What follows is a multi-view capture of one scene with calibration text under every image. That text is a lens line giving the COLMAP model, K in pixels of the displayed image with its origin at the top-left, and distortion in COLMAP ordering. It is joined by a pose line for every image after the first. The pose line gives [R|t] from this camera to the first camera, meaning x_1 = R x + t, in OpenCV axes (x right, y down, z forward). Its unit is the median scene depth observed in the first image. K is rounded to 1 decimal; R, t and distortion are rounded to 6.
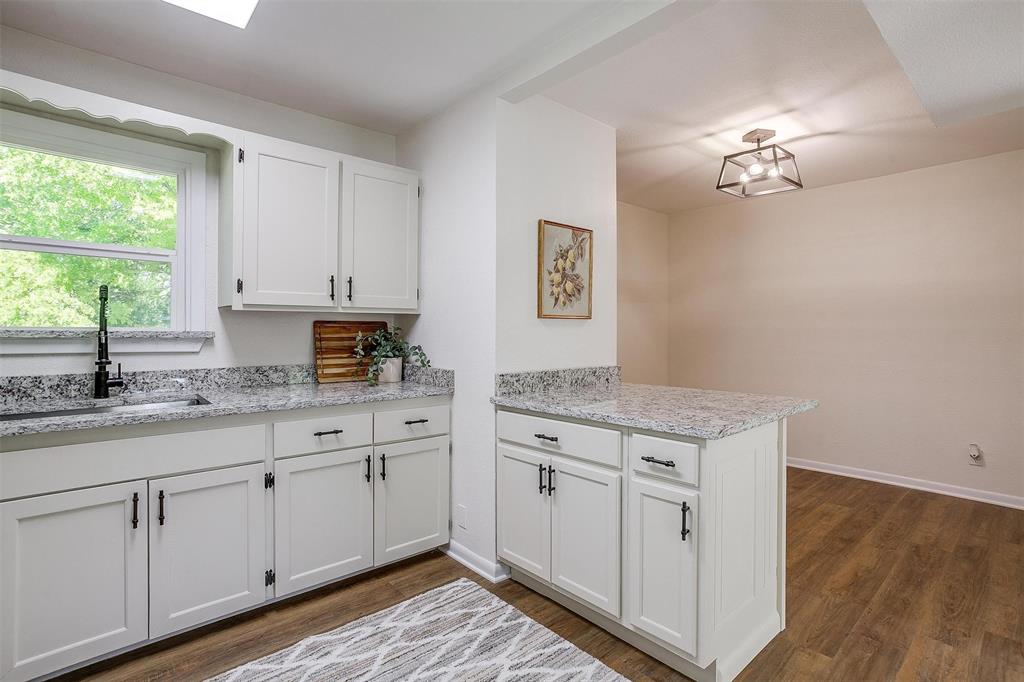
lens RADIAL K [[503.0, 0, 499.9], [0, 503.0, 326.2], [0, 0, 1]] dist [-0.026338, 0.013005]
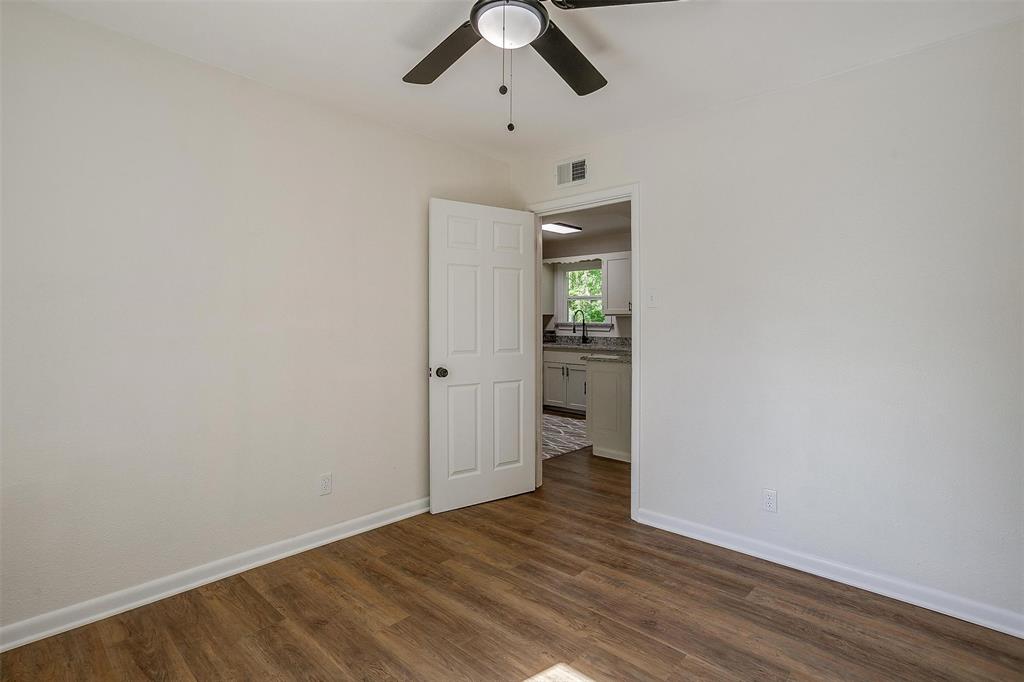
lens RADIAL K [[503.0, 0, 513.1], [0, 503.0, 332.9], [0, 0, 1]] dist [-0.026338, 0.013005]
pose [[0.075573, 0.028151, -0.996743, 2.077452], [0.018098, 0.999398, 0.029599, -0.028818], [0.996976, -0.020276, 0.075018, 0.228936]]
